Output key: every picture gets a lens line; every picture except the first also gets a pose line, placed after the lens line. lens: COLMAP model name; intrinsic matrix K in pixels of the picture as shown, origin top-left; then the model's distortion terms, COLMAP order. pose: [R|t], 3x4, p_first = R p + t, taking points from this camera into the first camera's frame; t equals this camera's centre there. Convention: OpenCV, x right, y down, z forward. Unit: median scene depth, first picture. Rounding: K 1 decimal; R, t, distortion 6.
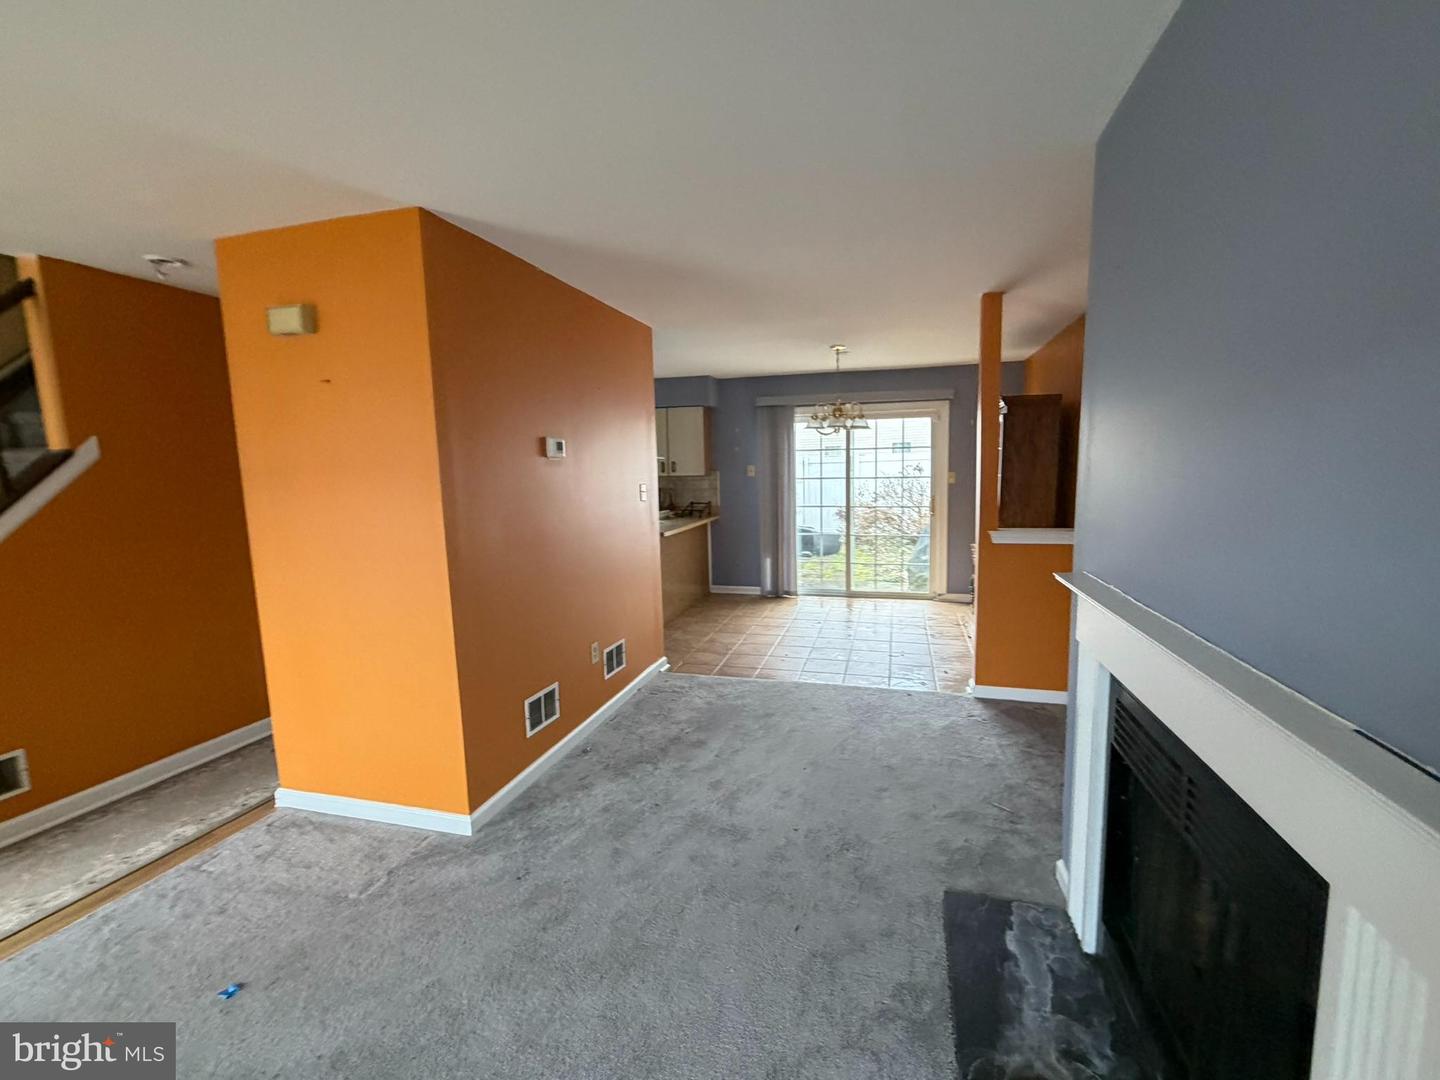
lens RADIAL K [[642.1, 0, 720.0], [0, 642.1, 540.0], [0, 0, 1]] dist [0.000794, -0.000108]
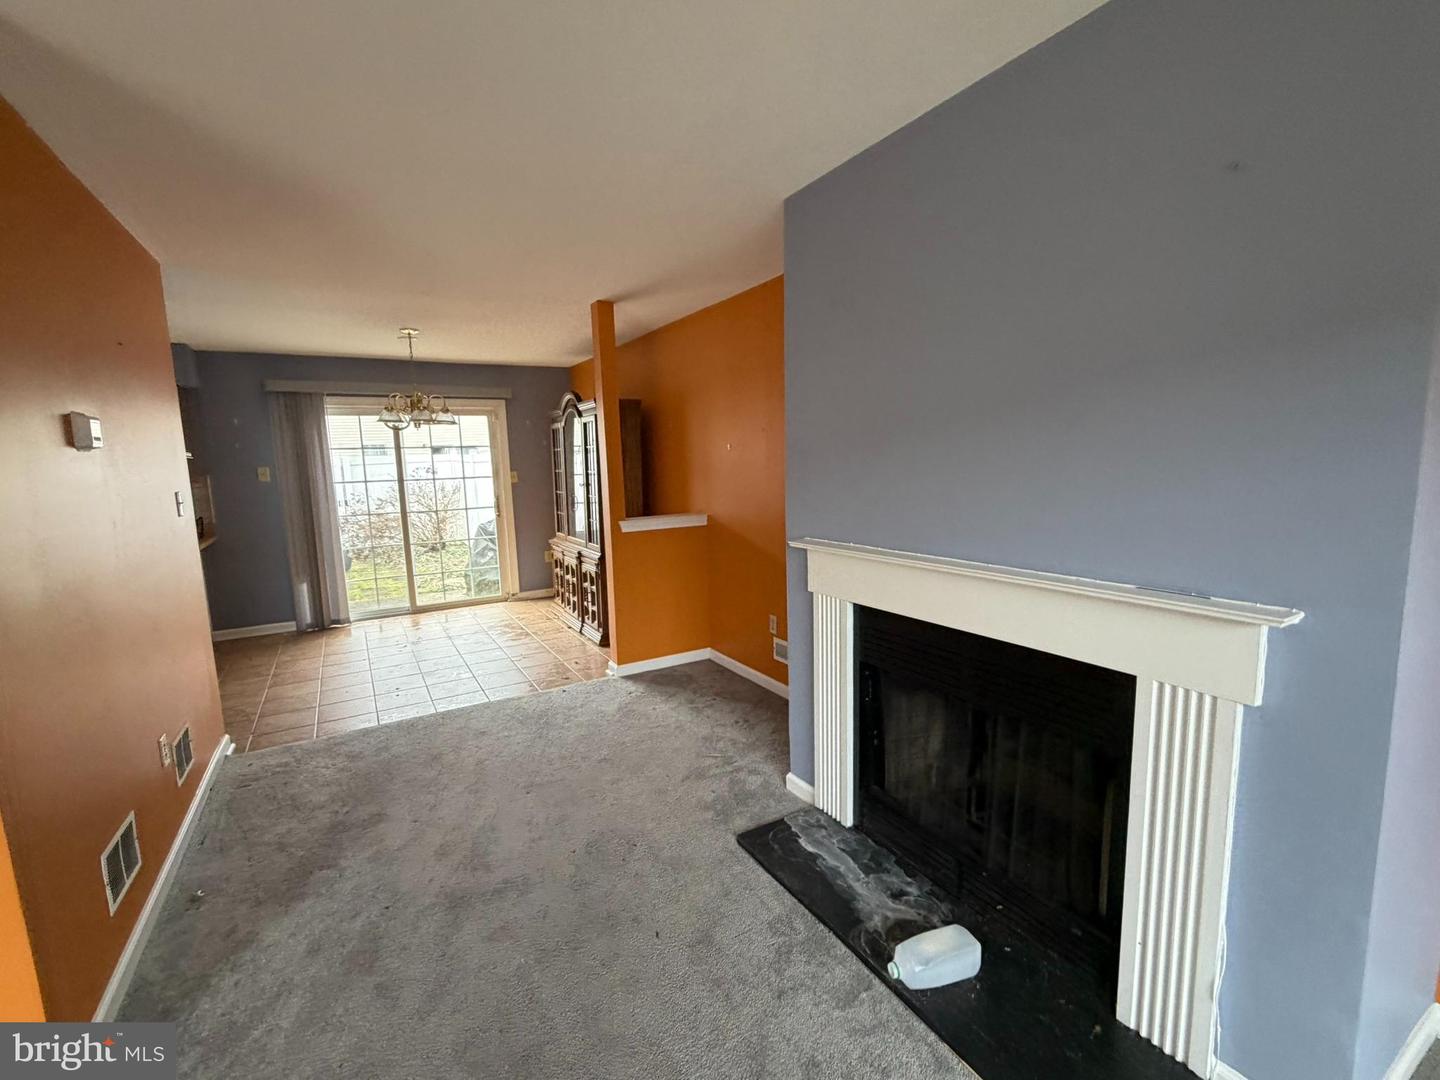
lens RADIAL K [[633.9, 0, 736.3], [0, 633.9, 536.3], [0, 0, 1]] dist [-0.002056, -0.000437]
pose [[0.684537, -0.089964, 0.723406, -0.203152], [0.097746, 0.994722, 0.031212, -0.003177], [-0.722396, 0.049344, 0.689717, 0.108980]]
